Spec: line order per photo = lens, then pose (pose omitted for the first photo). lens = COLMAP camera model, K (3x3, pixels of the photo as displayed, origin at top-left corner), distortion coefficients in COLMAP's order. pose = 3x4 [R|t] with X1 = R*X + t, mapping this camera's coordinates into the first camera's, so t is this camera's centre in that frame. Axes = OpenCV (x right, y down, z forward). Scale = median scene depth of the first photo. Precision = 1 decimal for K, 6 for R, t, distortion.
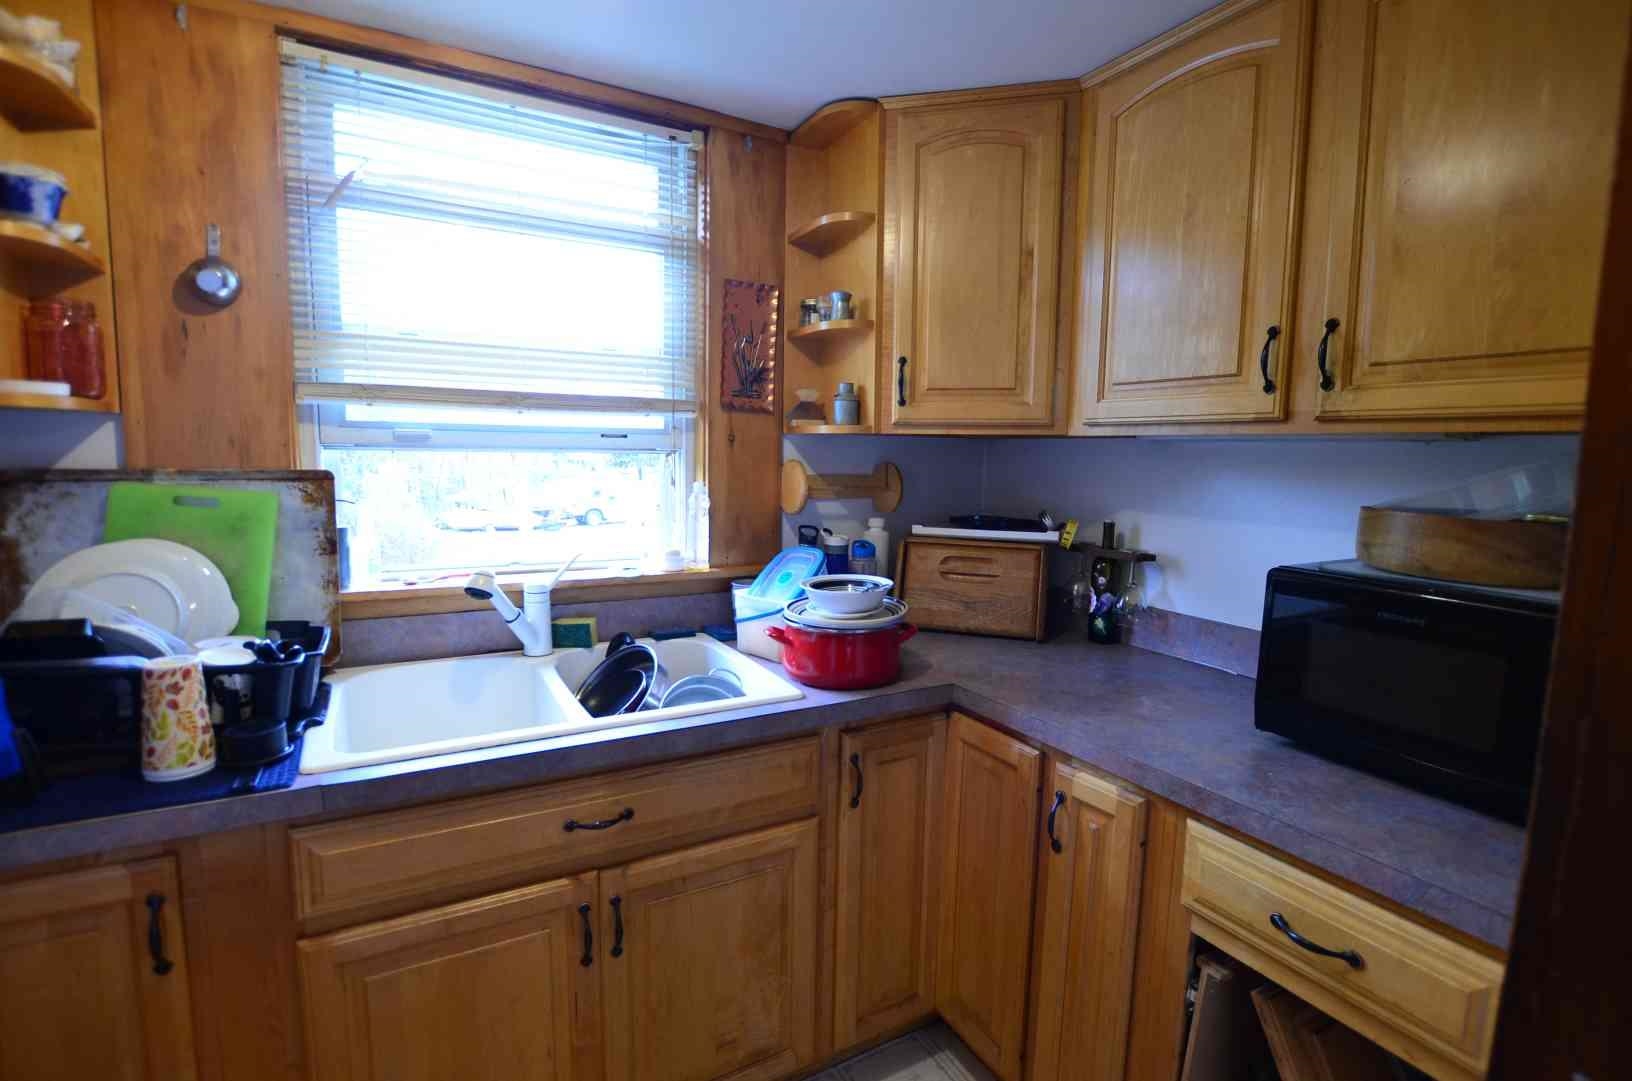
lens RADIAL K [[774.2, 0, 847.8], [0, 774.2, 537.8], [0, 0, 1]] dist [-0.033073, 0.004939]
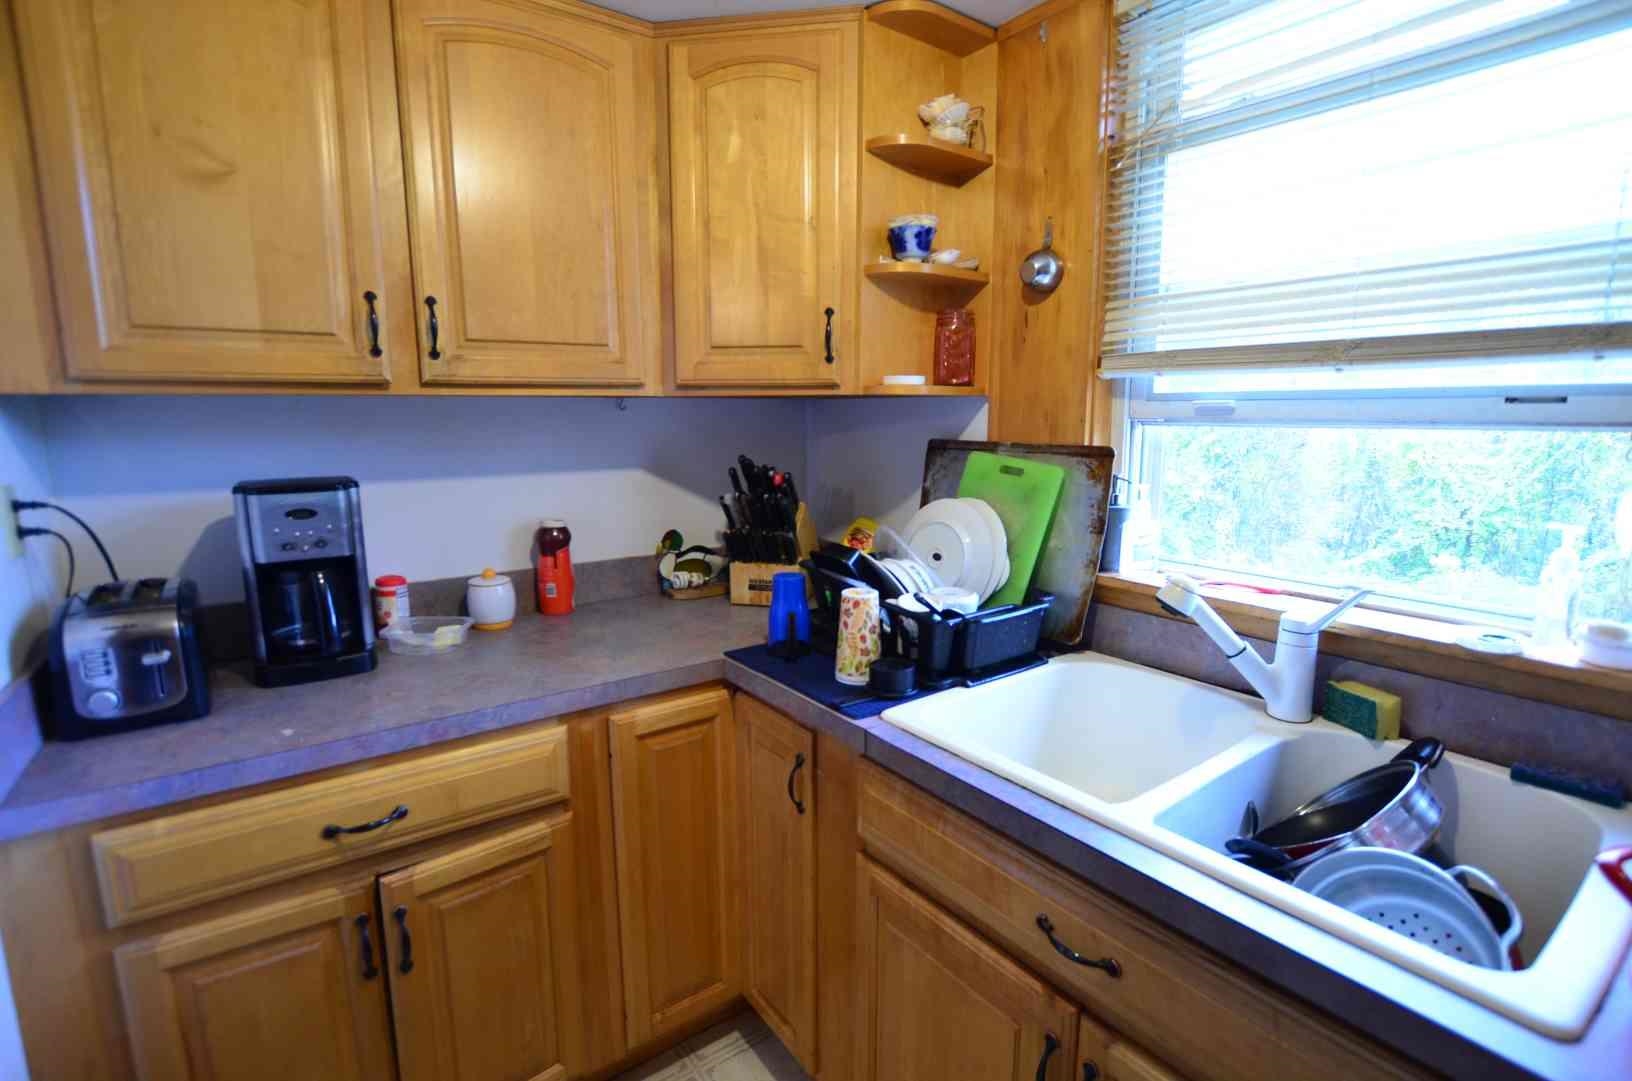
lens RADIAL K [[774.2, 0, 799.4], [0, 774.2, 532.7], [0, 0, 1]] dist [-0.033073, 0.004939]
pose [[0.071989, 0.130068, -0.988888, 0.255976], [-0.106097, 0.986834, 0.122074, -0.057520], [0.991746, 0.096130, 0.084841, 0.535707]]
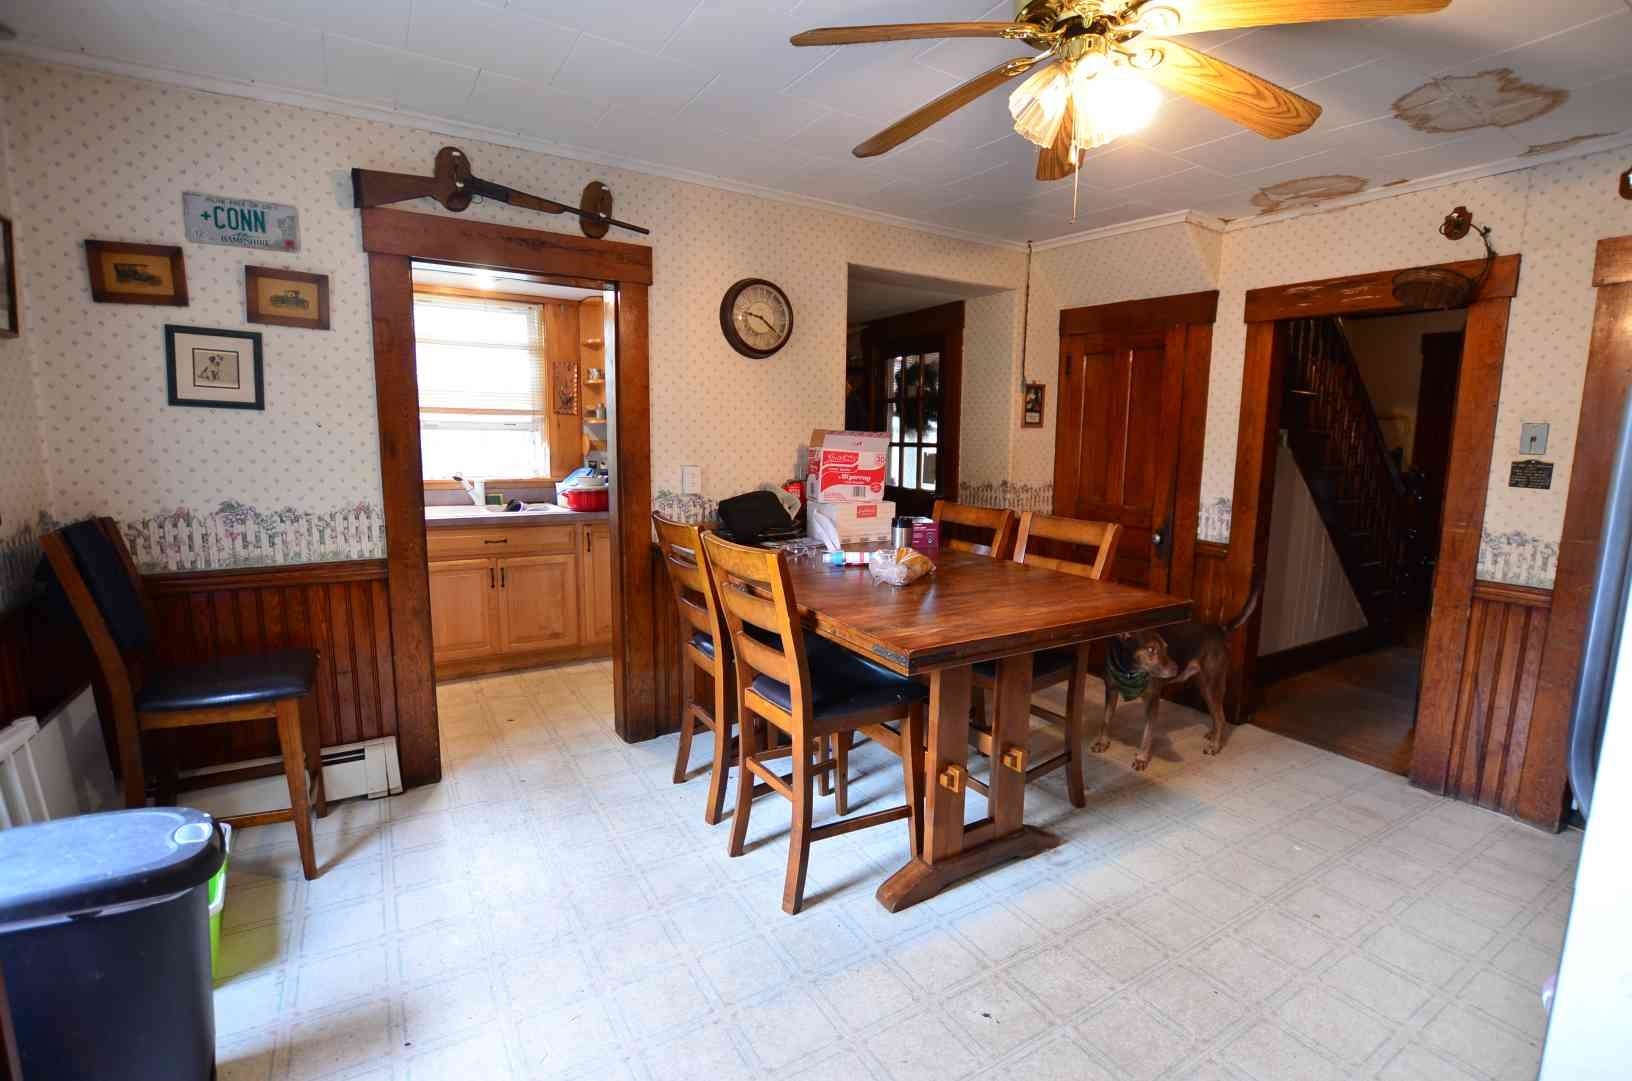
lens RADIAL K [[774.2, 0, 839.5], [0, 774.2, 538.1], [0, 0, 1]] dist [-0.033073, 0.004939]
pose [[0.999720, -0.013120, 0.019701, 0.893895], [0.012881, 0.999842, 0.012229, 0.275098], [-0.019858, -0.011971, 0.999731, -1.917947]]
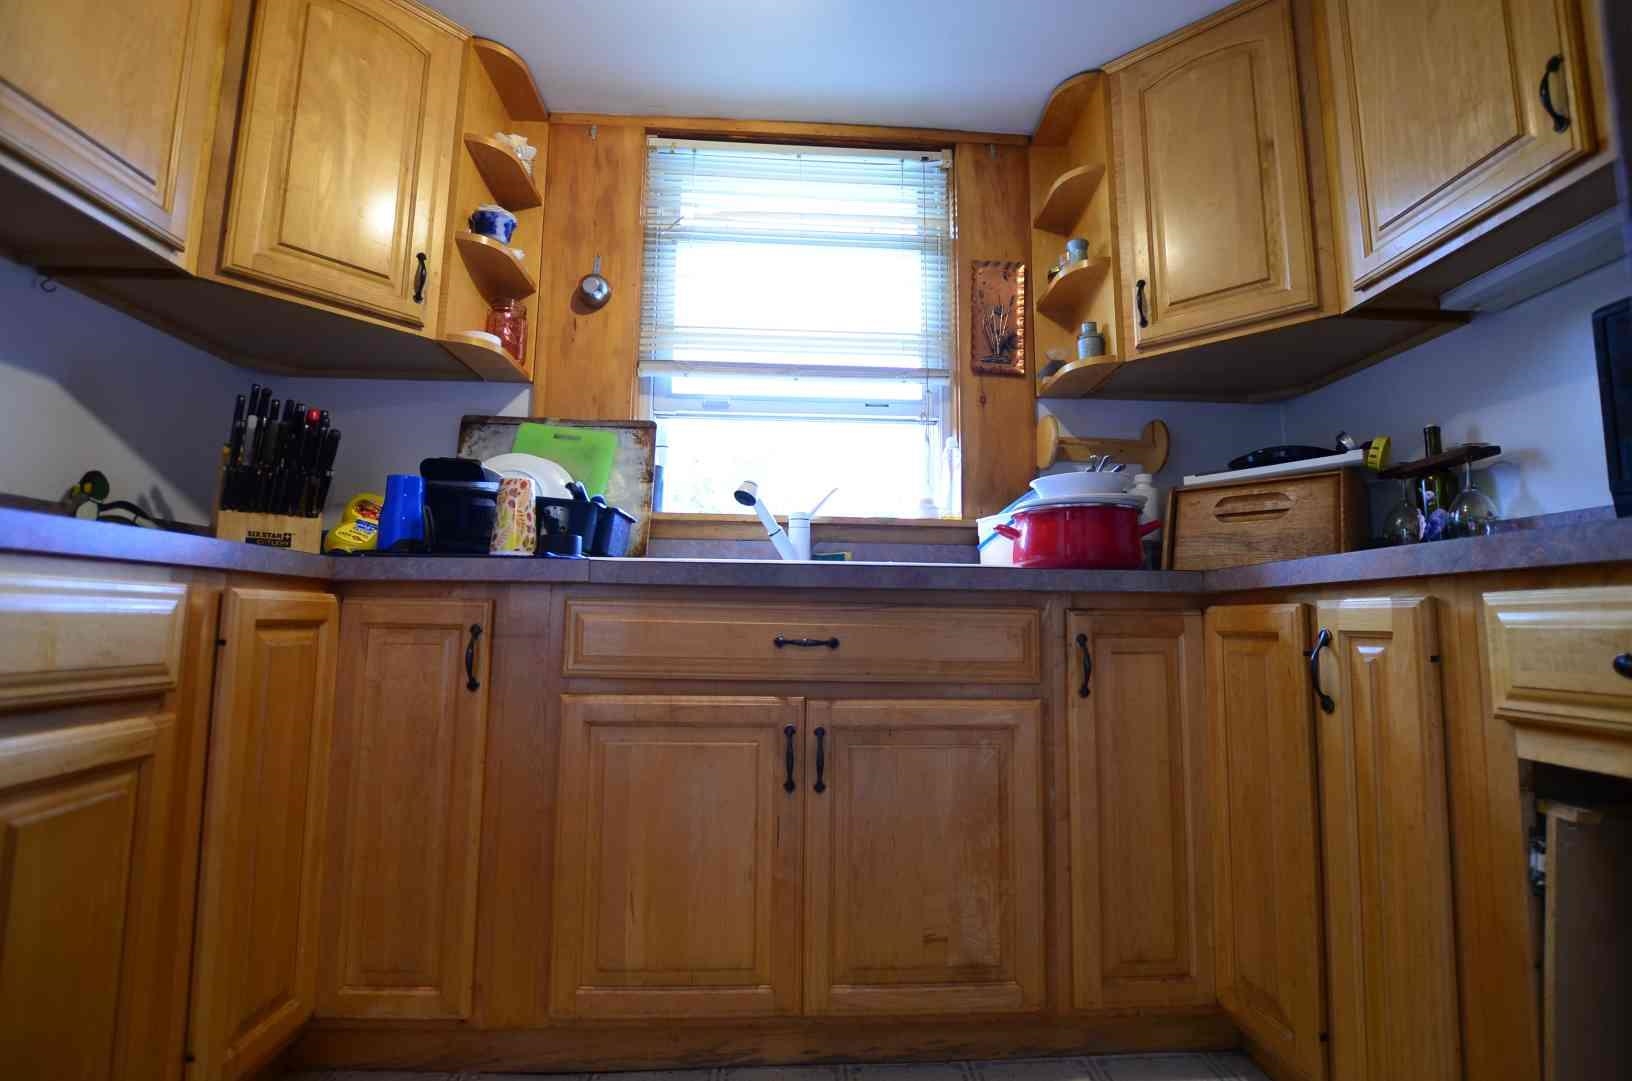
lens RADIAL K [[774.2, 0, 832.6], [0, 774.2, 538.4], [0, 0, 1]] dist [-0.033073, 0.004939]
pose [[0.888685, -0.070253, -0.453104, 0.168170], [-0.039681, 0.972701, -0.228643, 0.389351], [0.456798, 0.221172, 0.861637, 0.052205]]
